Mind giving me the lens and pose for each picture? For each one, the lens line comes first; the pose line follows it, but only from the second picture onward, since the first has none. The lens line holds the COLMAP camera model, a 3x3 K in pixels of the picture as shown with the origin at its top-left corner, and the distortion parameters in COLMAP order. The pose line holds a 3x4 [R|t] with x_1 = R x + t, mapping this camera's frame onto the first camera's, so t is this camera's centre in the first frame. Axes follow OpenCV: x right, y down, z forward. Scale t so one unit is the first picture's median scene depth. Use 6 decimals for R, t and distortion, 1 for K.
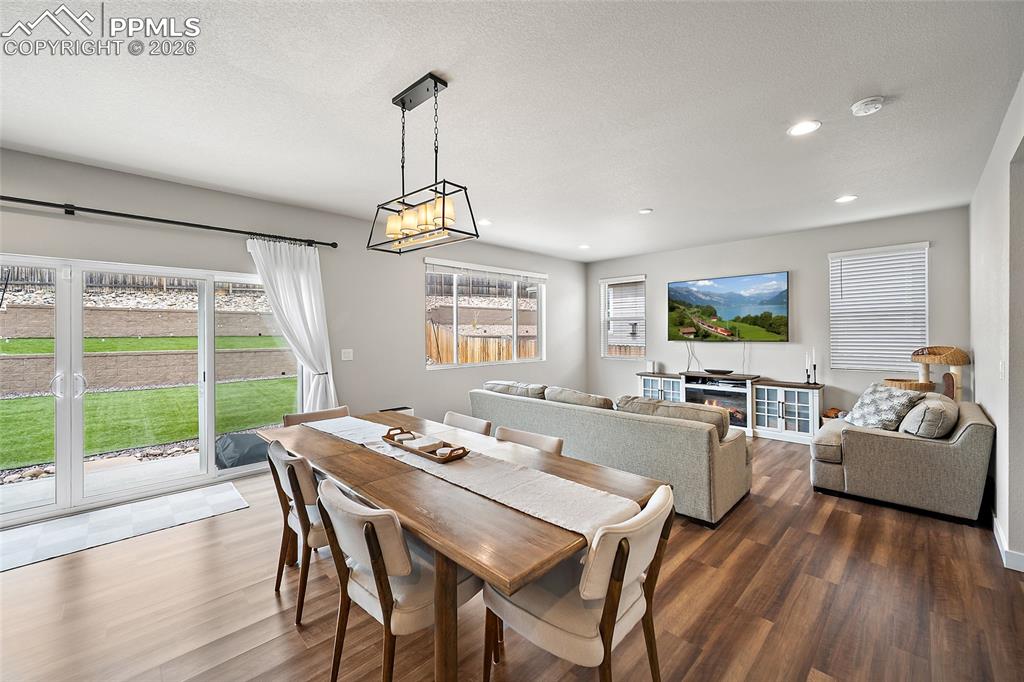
lens RADIAL K [[405.4, 0, 513.9], [0, 405.4, 339.3], [0, 0, 1]] dist [0.002098, 0.000044]
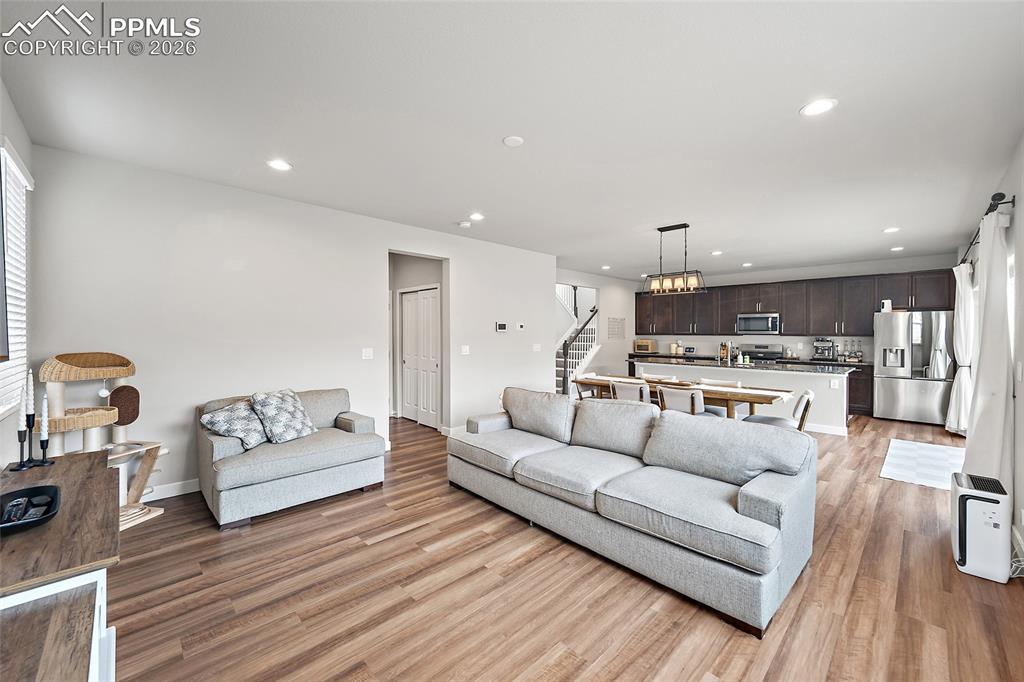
lens RADIAL K [[405.4, 0, 513.9], [0, 405.4, 339.3], [0, 0, 1]] dist [0.002098, 0.000044]
pose [[-0.999970, -0.000781, 0.007667, 0.252202], [-0.000534, 0.999484, 0.032118, -0.021348], [-0.007688, 0.032113, -0.999455, 1.294990]]
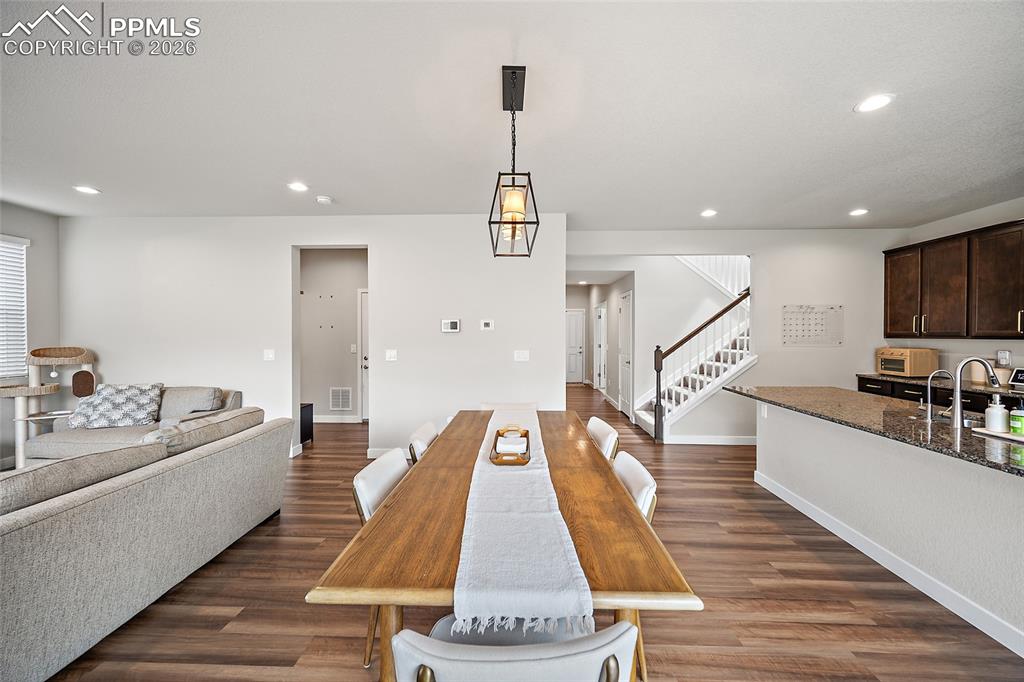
lens RADIAL K [[405.4, 0, 513.9], [0, 405.4, 339.3], [0, 0, 1]] dist [0.002098, 0.000044]
pose [[-0.685954, -0.008928, 0.727590, -0.373676], [0.011672, 0.999661, 0.023271, -0.009476], [-0.727551, 0.024455, -0.685617, 0.666469]]
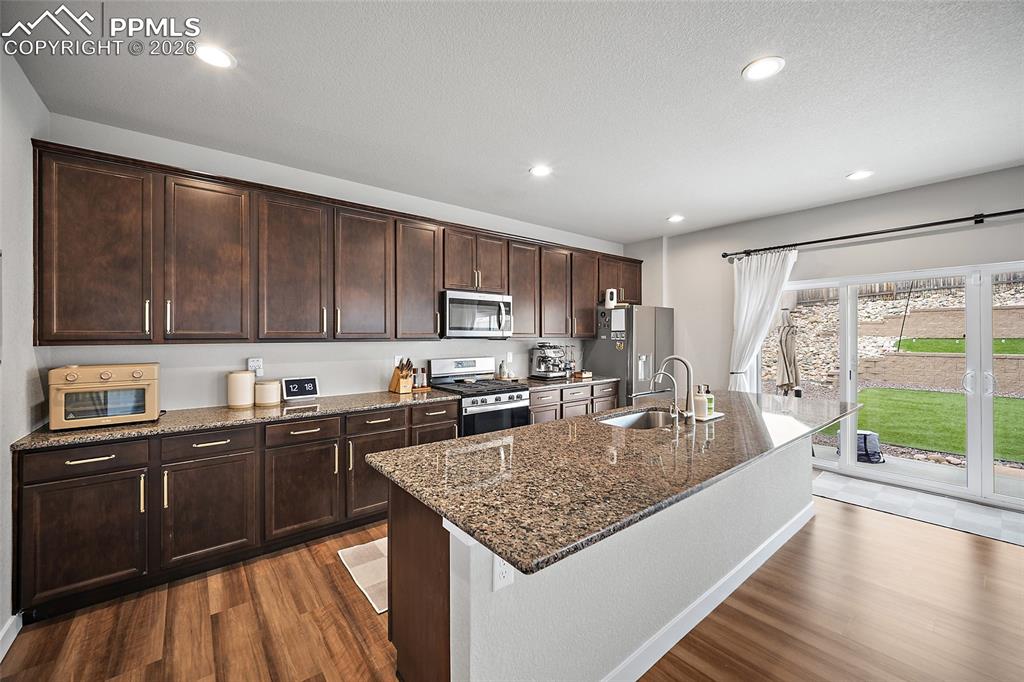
lens RADIAL K [[400.5, 0, 512.2], [0, 400.5, 330.3], [0, 0, 1]] dist [-0.003976, -0.000062]
pose [[-0.102194, -0.009109, -0.994723, 0.040379], [-0.014566, 0.999865, -0.007659, 0.000119], [0.994658, 0.013706, -0.102313, -0.061939]]
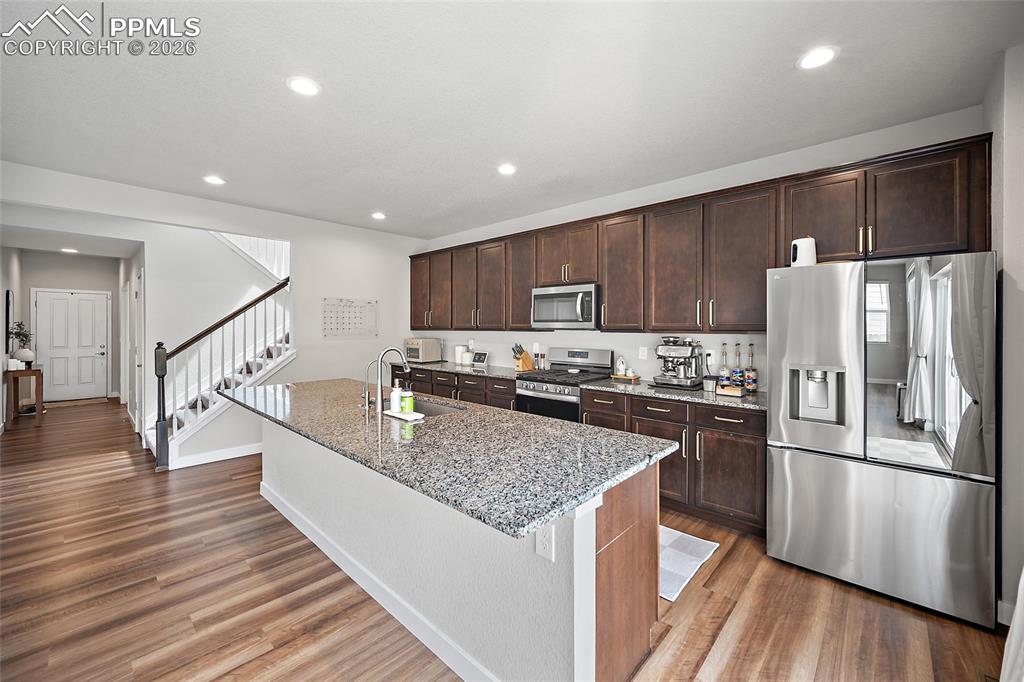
lens RADIAL K [[411.2, 0, 510.9], [0, 411.2, 329.6], [0, 0, 1]] dist [0.011703, 0.000027]
pose [[-0.999645, 0.001662, -0.026604, -0.512194], [0.001052, 0.999737, 0.022904, -0.007516], [0.026635, 0.022868, -0.999384, 0.528437]]
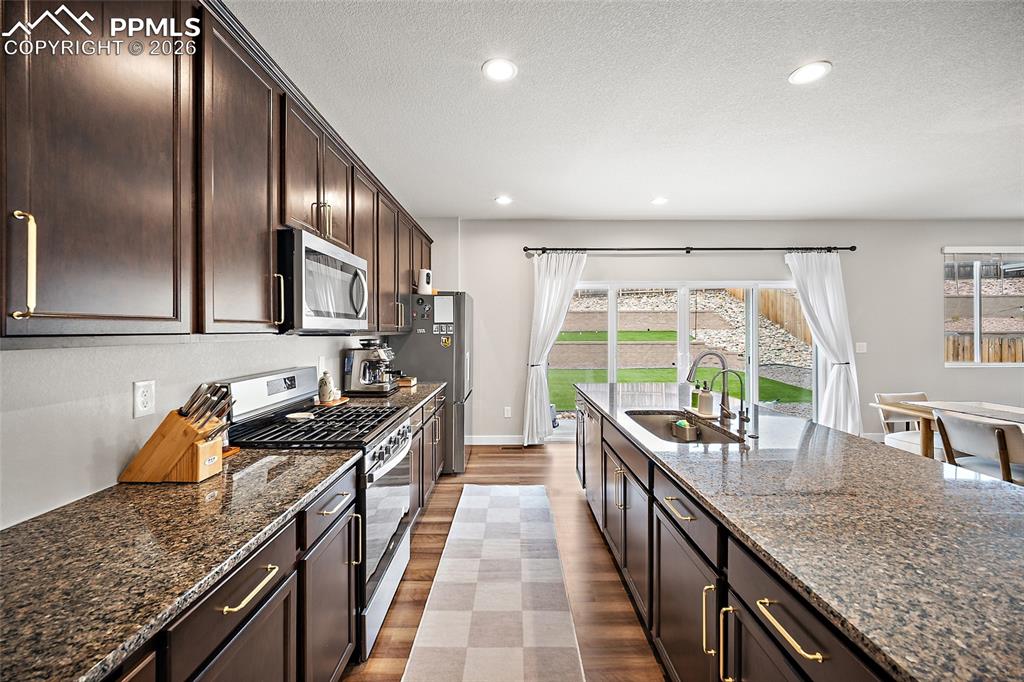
lens RADIAL K [[407.2, 0, 511.3], [0, 407.2, 327.2], [0, 0, 1]] dist [0.000738, 0.000018]
pose [[0.720479, -0.002278, -0.693473, -0.269067], [-0.010791, 0.999837, -0.014495, 0.007660], [0.693392, 0.017927, 0.720337, -0.348348]]
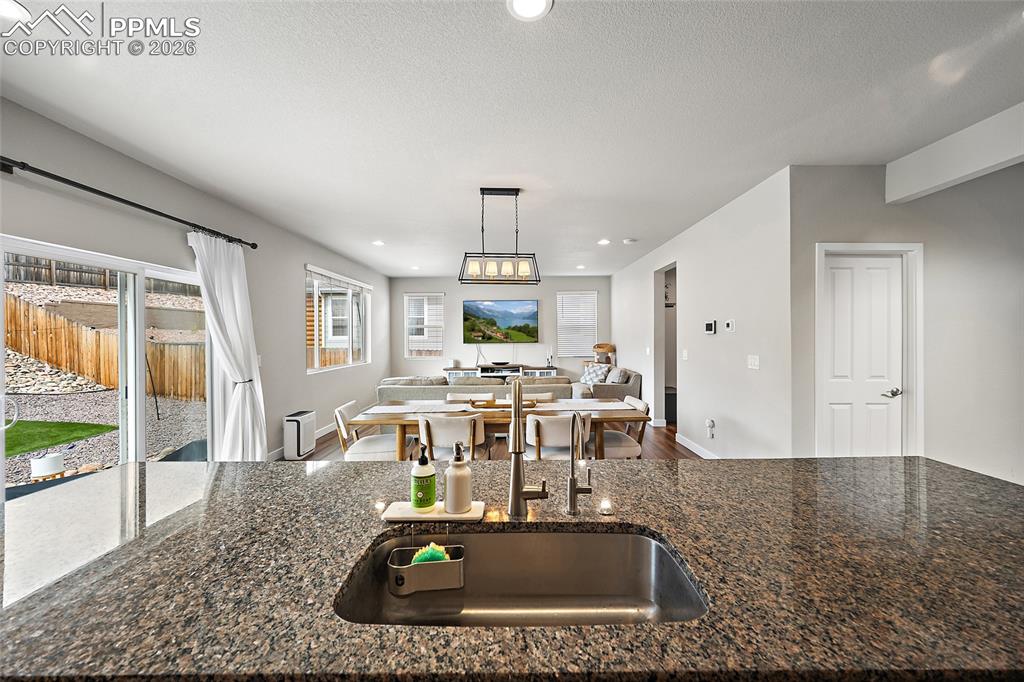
lens RADIAL K [[405.4, 0, 513.9], [0, 405.4, 339.3], [0, 0, 1]] dist [0.002098, 0.000044]
pose [[0.701341, -0.006356, 0.712798, -0.543932], [0.016812, 0.999830, -0.007626, 0.004152], [-0.712628, 0.017332, 0.701328, -0.078950]]
